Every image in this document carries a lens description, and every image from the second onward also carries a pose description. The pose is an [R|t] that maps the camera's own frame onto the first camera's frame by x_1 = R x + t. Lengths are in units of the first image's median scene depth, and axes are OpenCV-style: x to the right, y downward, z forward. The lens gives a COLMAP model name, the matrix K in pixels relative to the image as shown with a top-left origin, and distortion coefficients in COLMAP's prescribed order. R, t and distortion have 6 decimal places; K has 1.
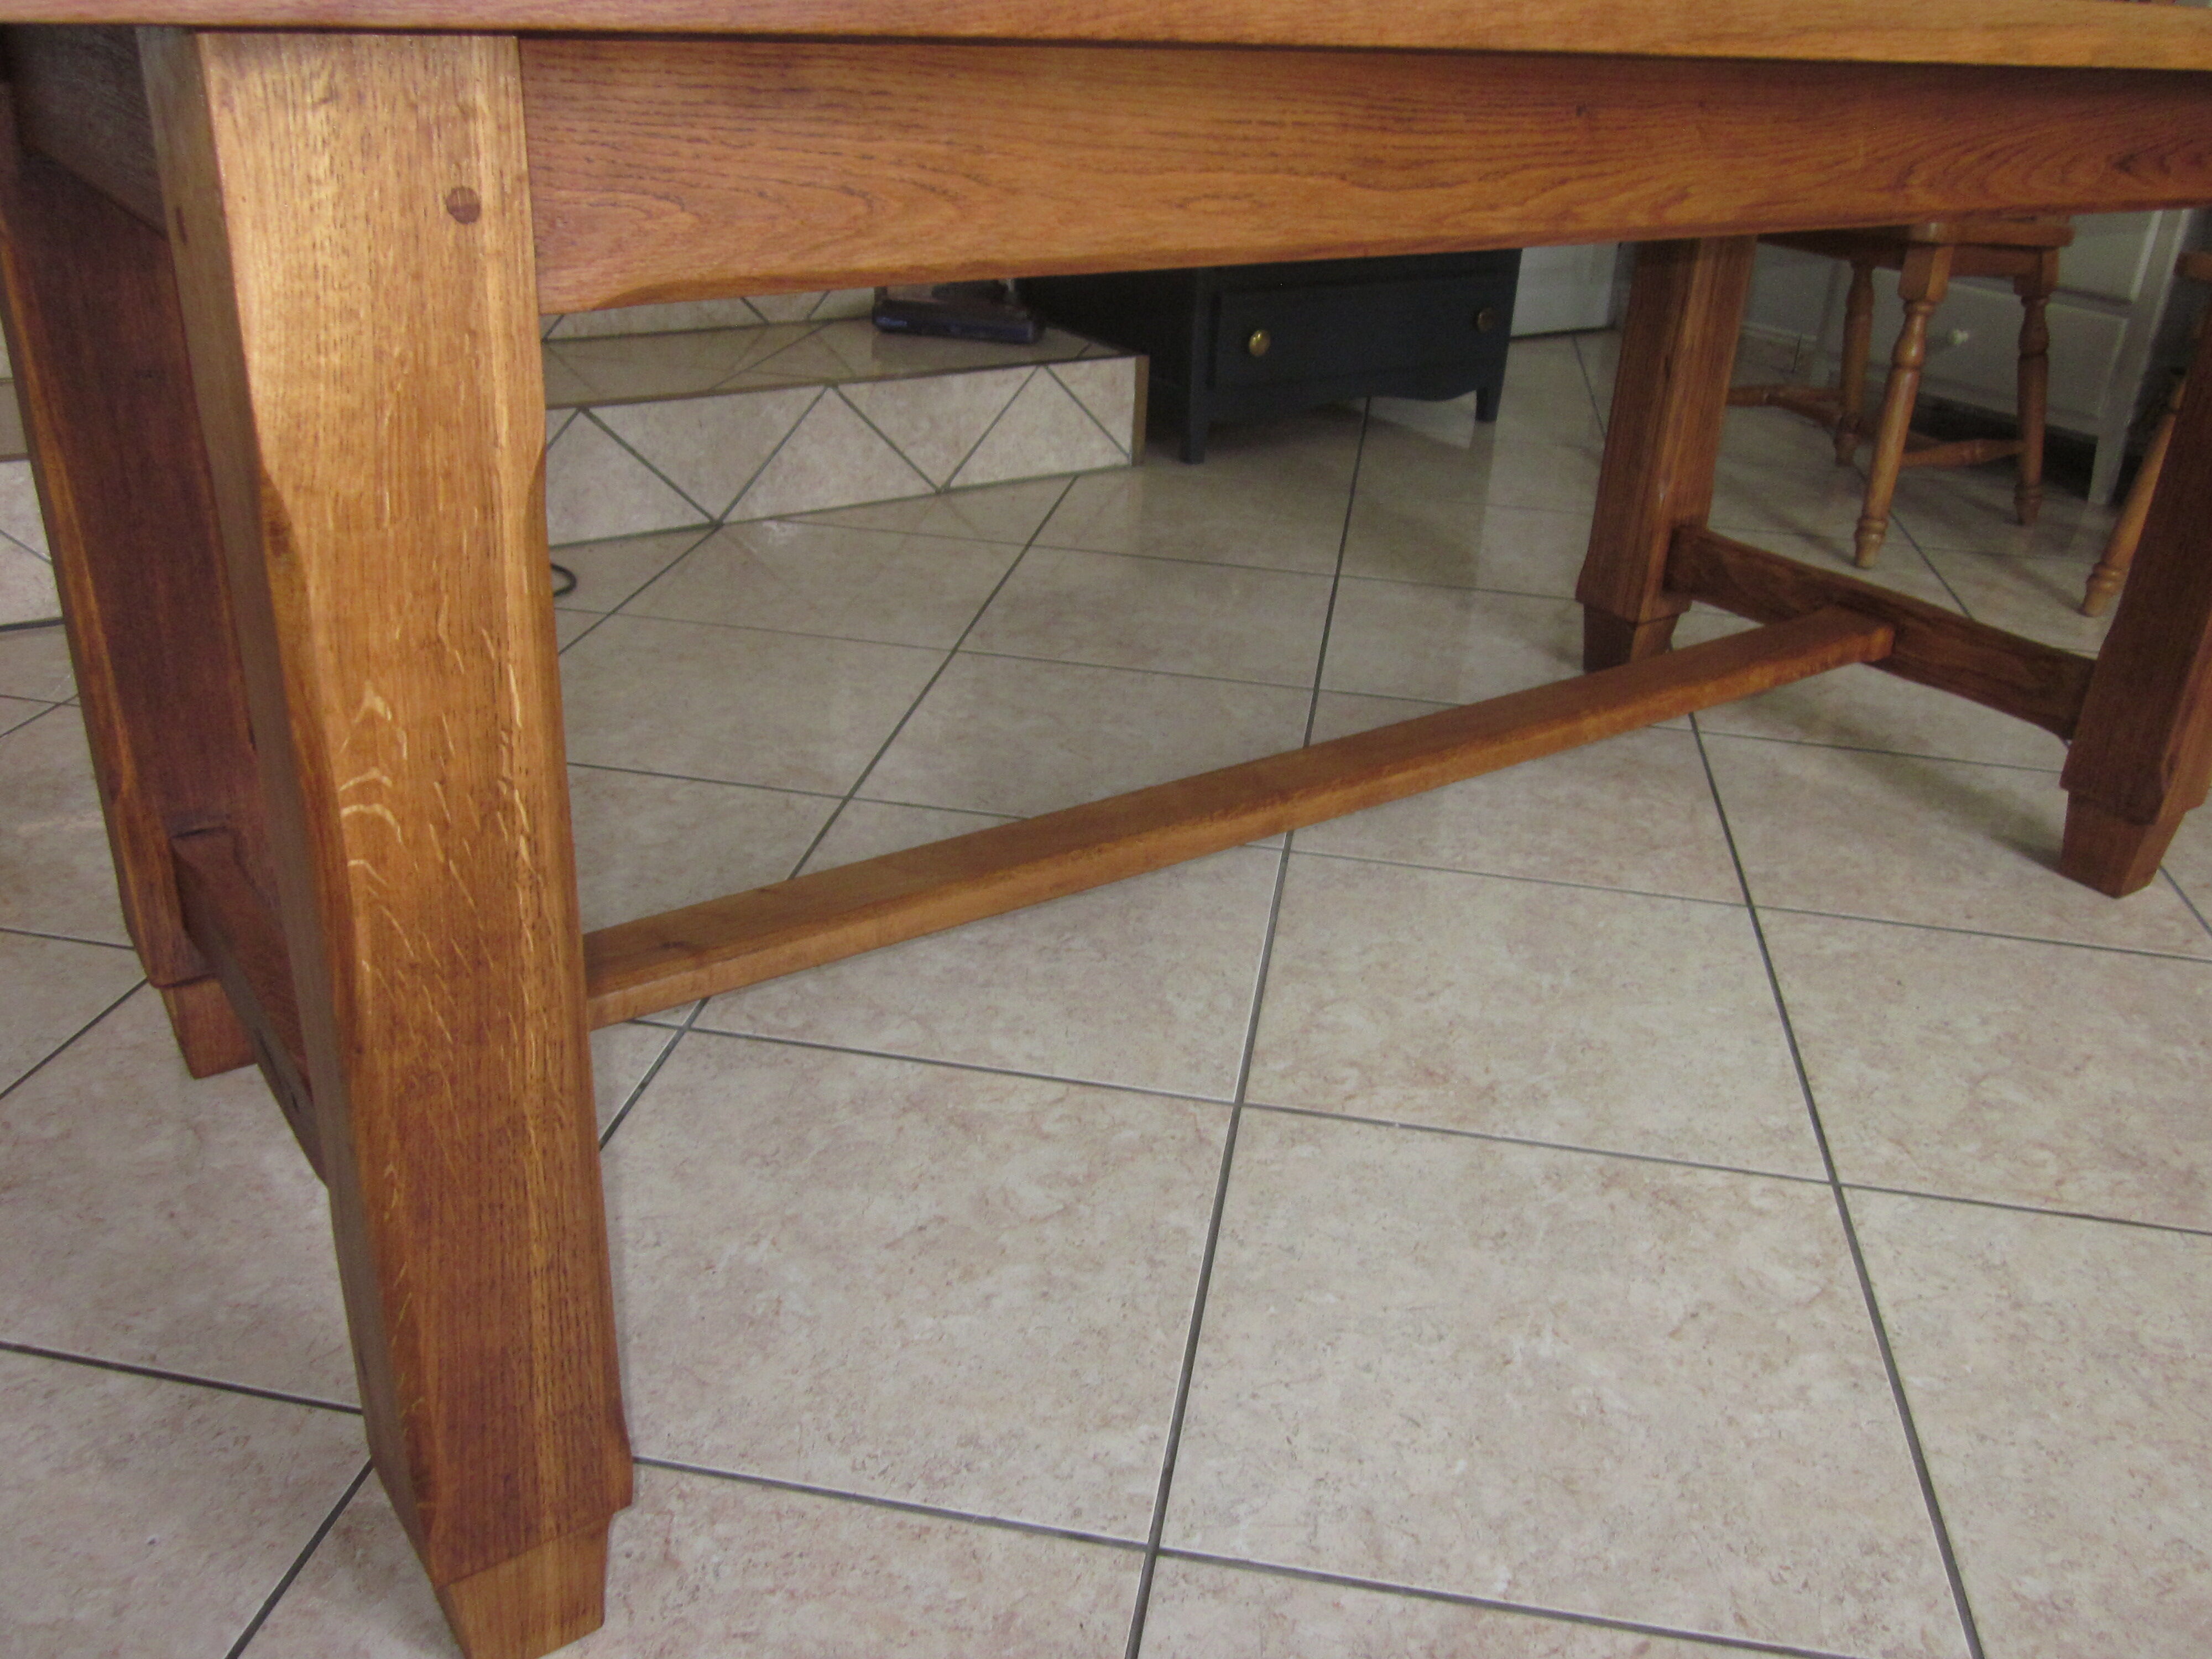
lens RADIAL K [[1837.5, 0, 1106.3], [0, 1837.5, 831.1], [0, 0, 1]] dist [-0.041112, 0.014125]
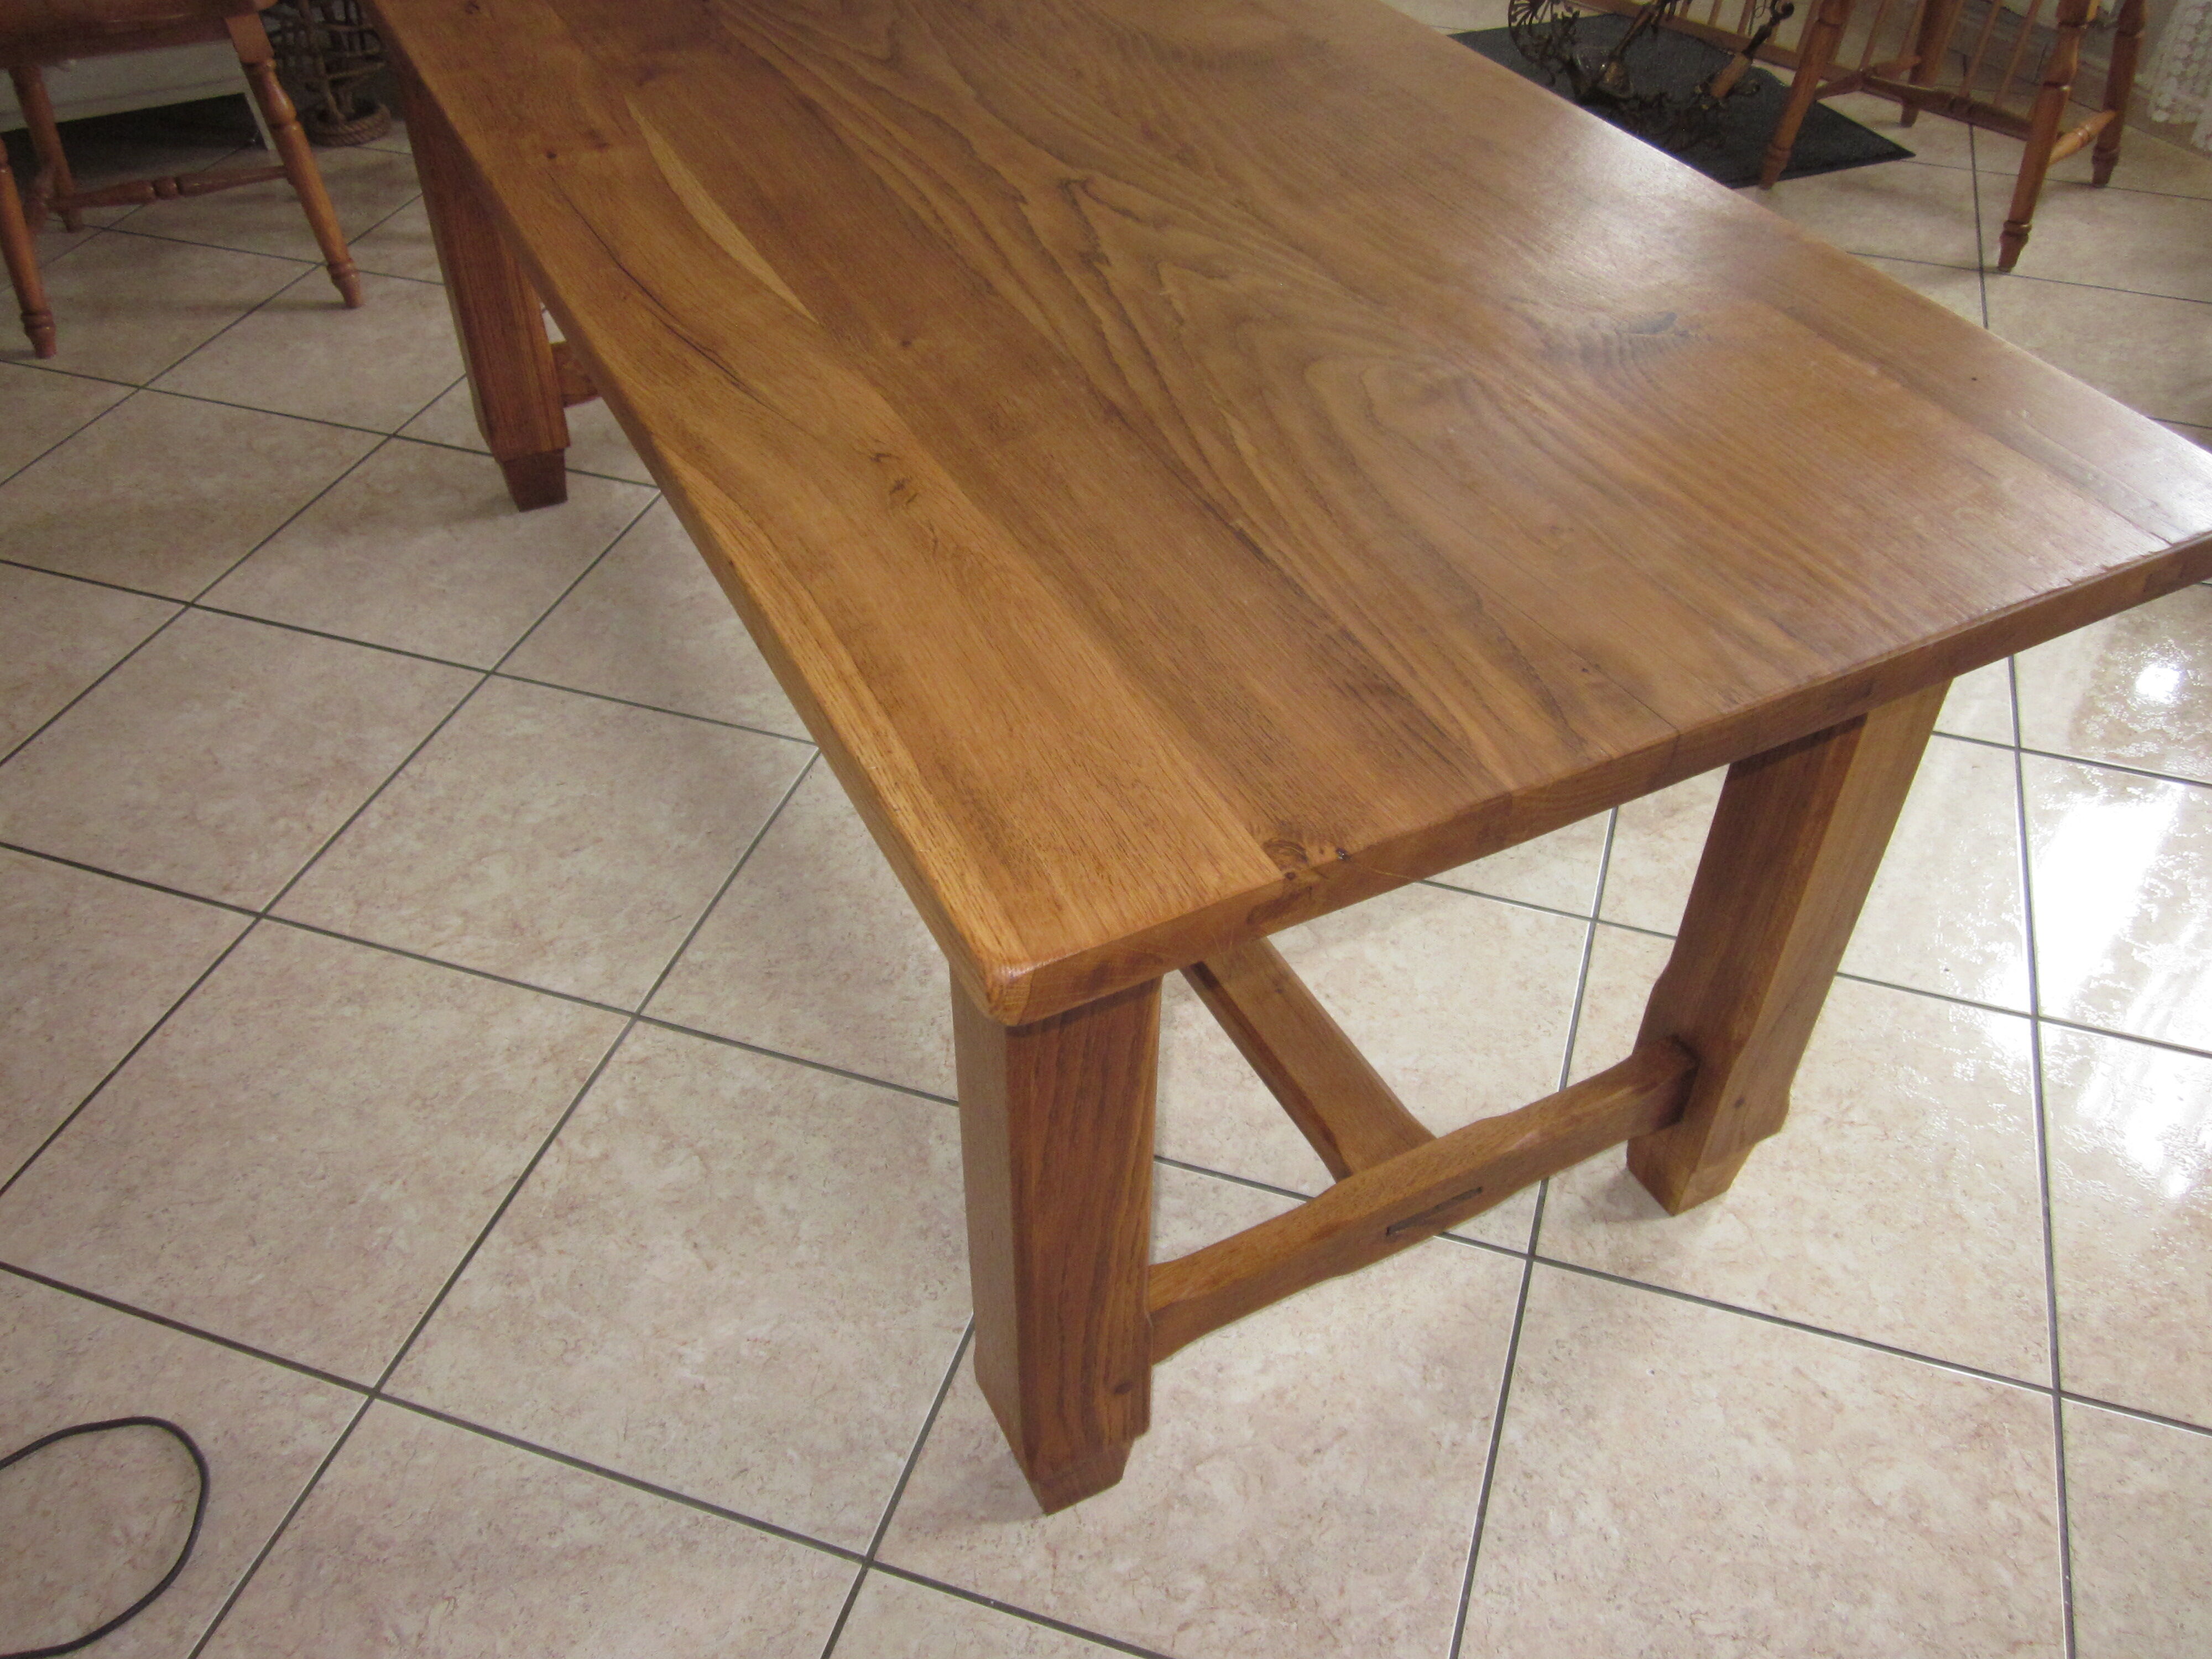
lens RADIAL K [[1837.5, 0, 1113.8], [0, 1837.5, 834.1], [0, 0, 1]] dist [-0.041112, 0.014125]
pose [[0.145849, -0.701752, 0.697332, -1.092192], [0.432074, 0.679274, 0.593210, -0.843884], [-0.889966, 0.214780, 0.402280, 0.543653]]
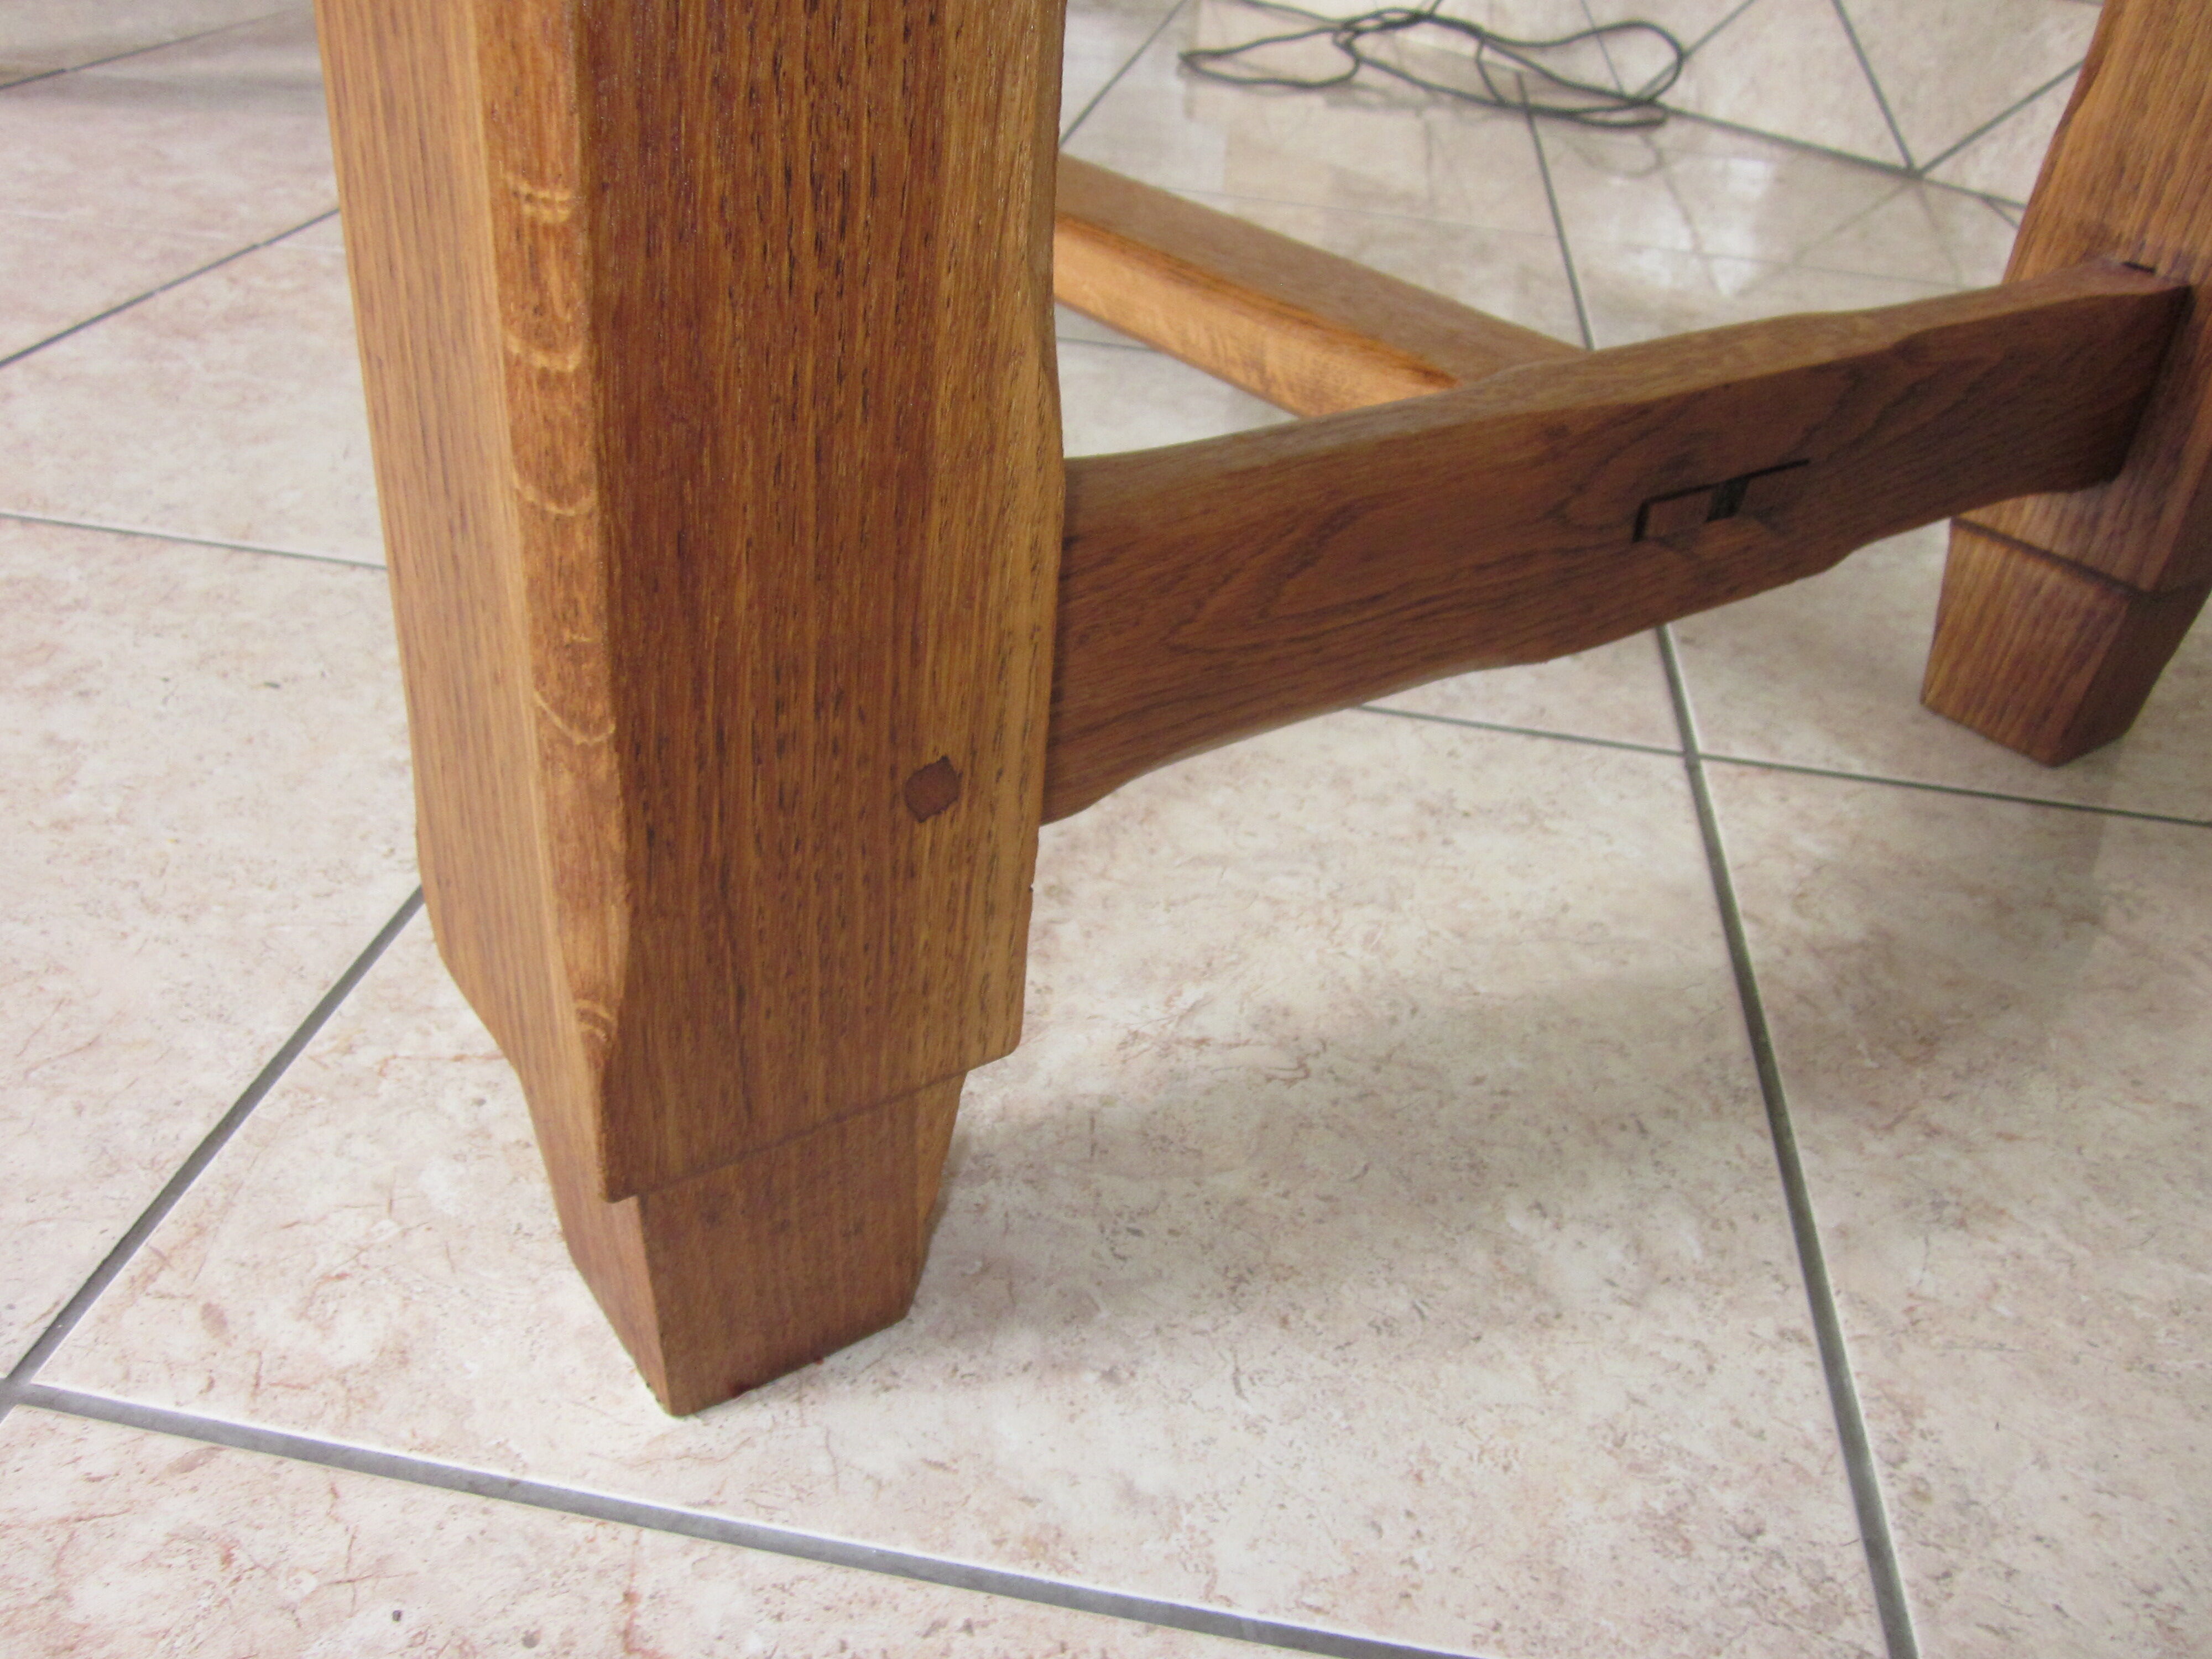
lens RADIAL K [[1837.5, 0, 1115.4], [0, 1837.5, 821.1], [0, 0, 1]] dist [-0.041112, 0.014125]
pose [[0.026512, 0.489839, -0.871410, 1.115583], [-0.510524, 0.756099, 0.409488, -0.235583], [0.859455, 0.434019, 0.270120, 1.419993]]
